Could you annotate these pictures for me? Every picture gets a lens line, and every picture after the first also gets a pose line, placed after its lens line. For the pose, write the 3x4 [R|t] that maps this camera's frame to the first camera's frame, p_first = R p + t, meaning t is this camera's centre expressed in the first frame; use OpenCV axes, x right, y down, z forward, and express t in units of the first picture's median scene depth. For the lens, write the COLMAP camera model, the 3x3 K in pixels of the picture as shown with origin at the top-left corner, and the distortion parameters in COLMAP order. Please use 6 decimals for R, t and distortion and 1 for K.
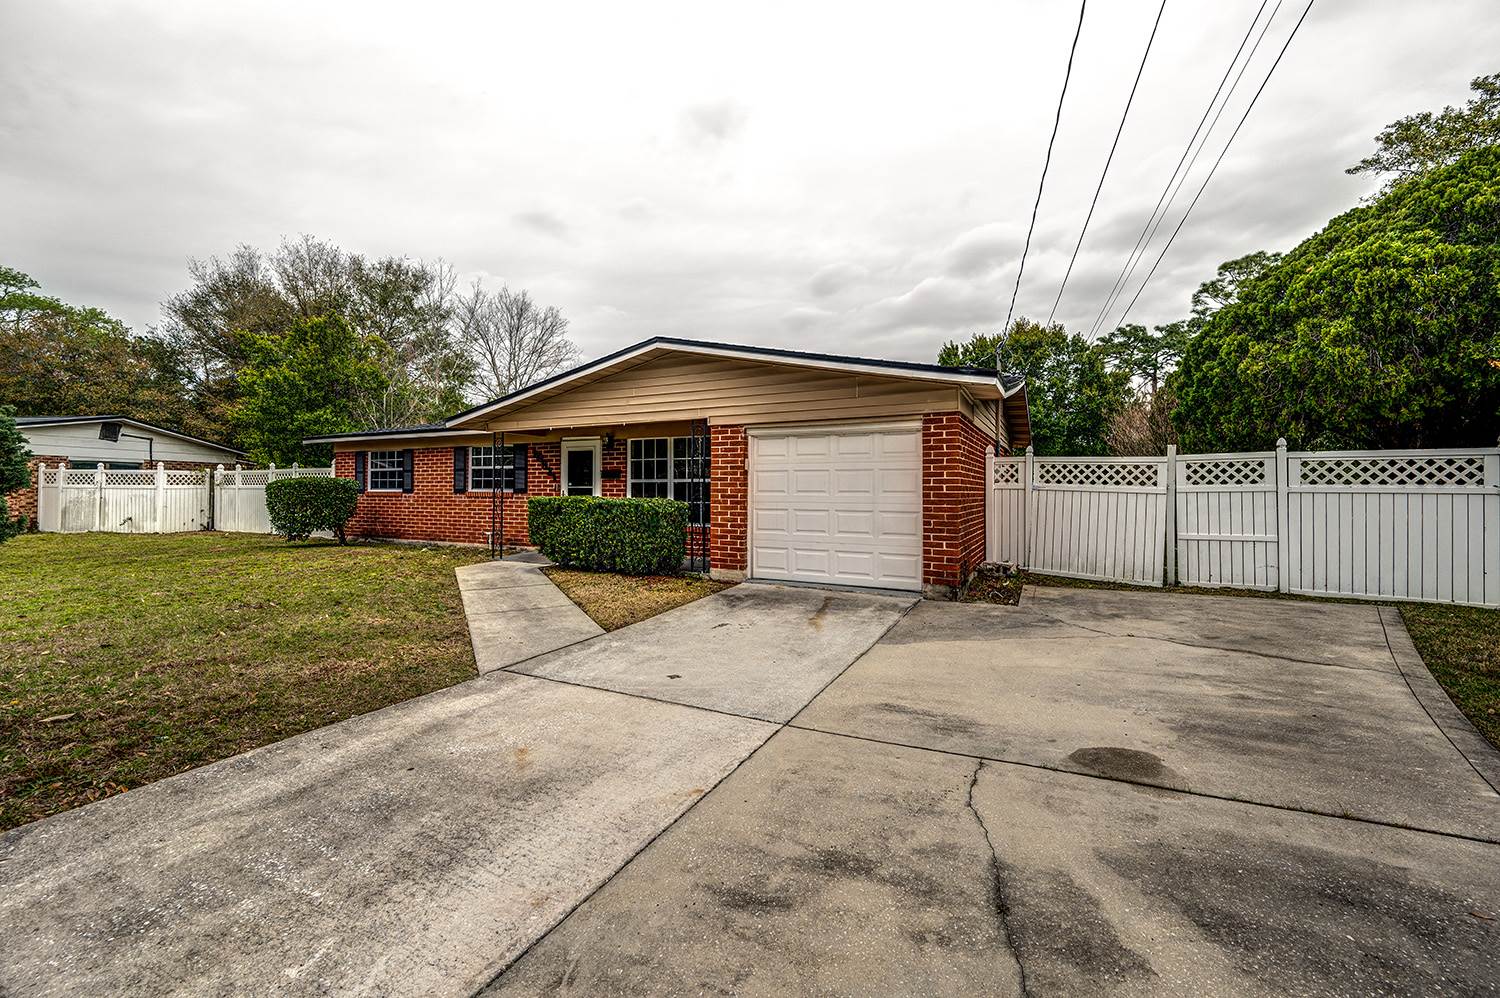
lens RADIAL K [[600.2, 0, 779.9], [0, 600.2, 494.3], [0, 0, 1]] dist [-0.000982, 0.000494]
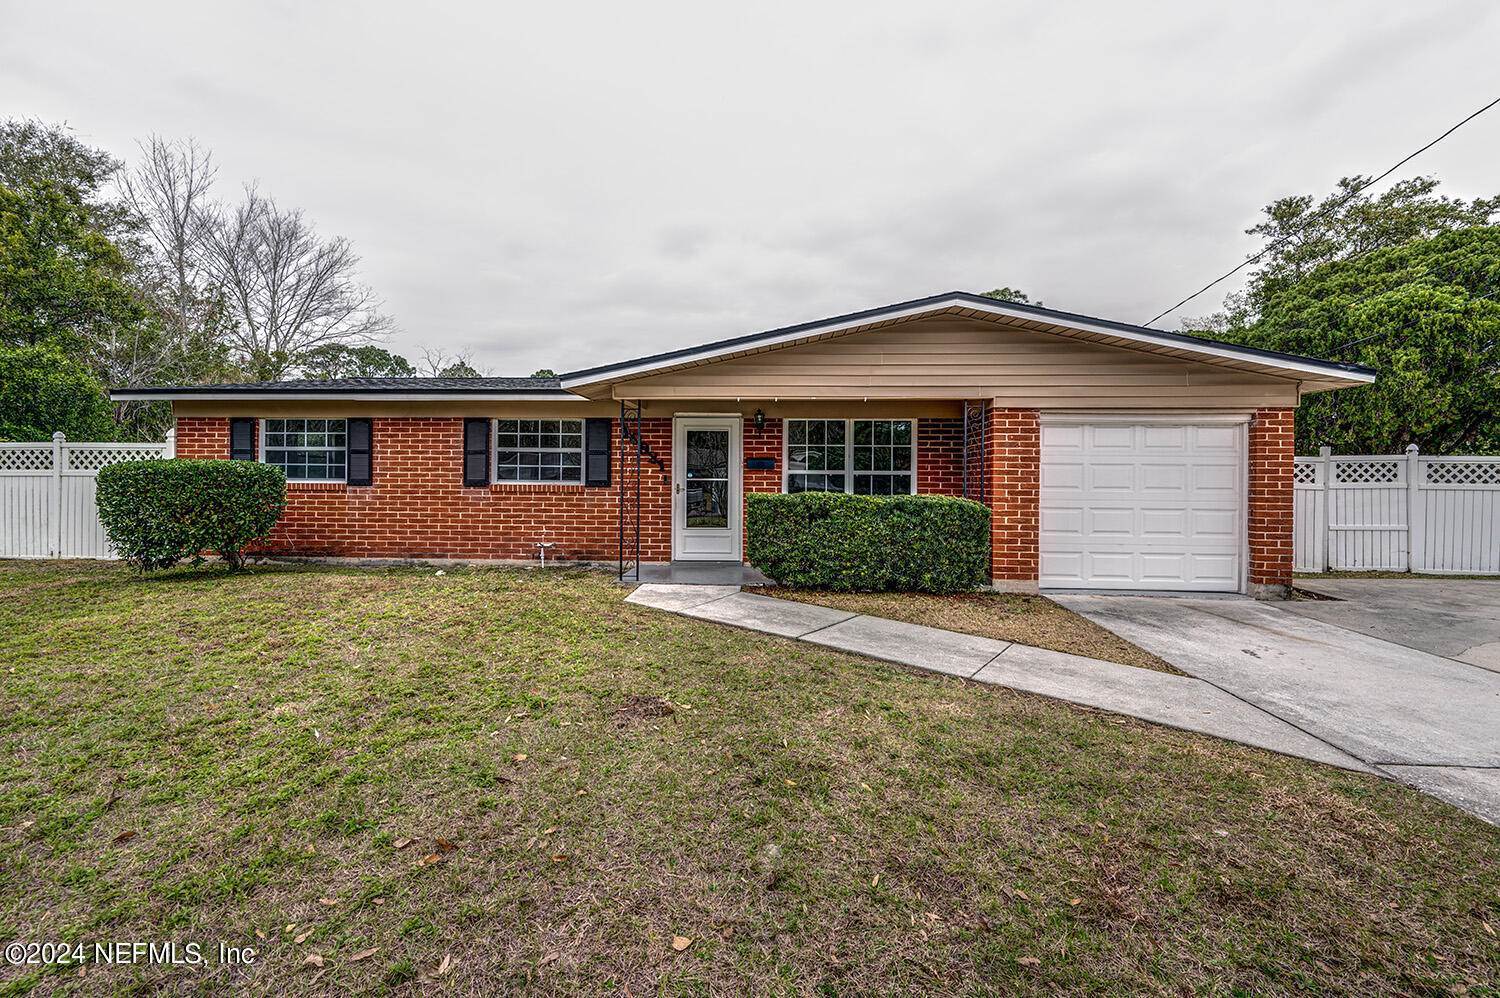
lens RADIAL K [[600.2, 0, 779.9], [0, 600.2, 494.3], [0, 0, 1]] dist [-0.000982, 0.000494]
pose [[0.919120, -0.002854, 0.393968, -0.726649], [-0.003141, 0.999889, 0.014572, -0.006097], [-0.393966, -0.014631, 0.919009, 0.359642]]
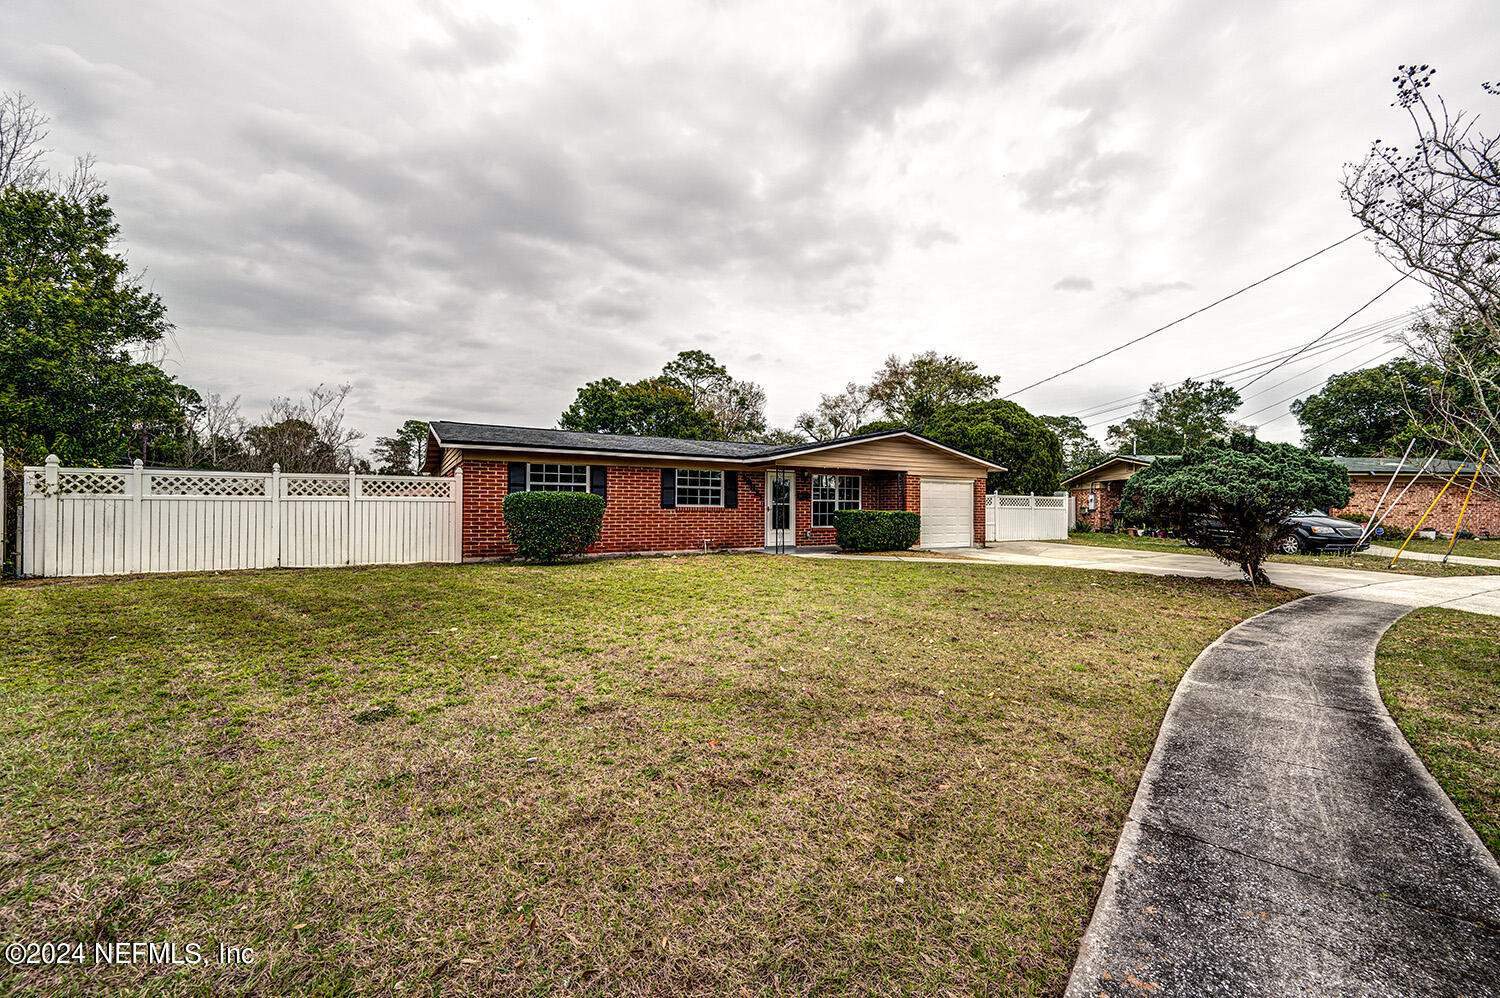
lens RADIAL K [[600.2, 0, 779.9], [0, 600.2, 494.3], [0, 0, 1]] dist [-0.000982, 0.000494]
pose [[0.534073, 0.024139, 0.845094, -2.105219], [0.005725, 0.999466, -0.032166, 0.015095], [-0.845419, 0.022017, 0.533649, 0.286797]]
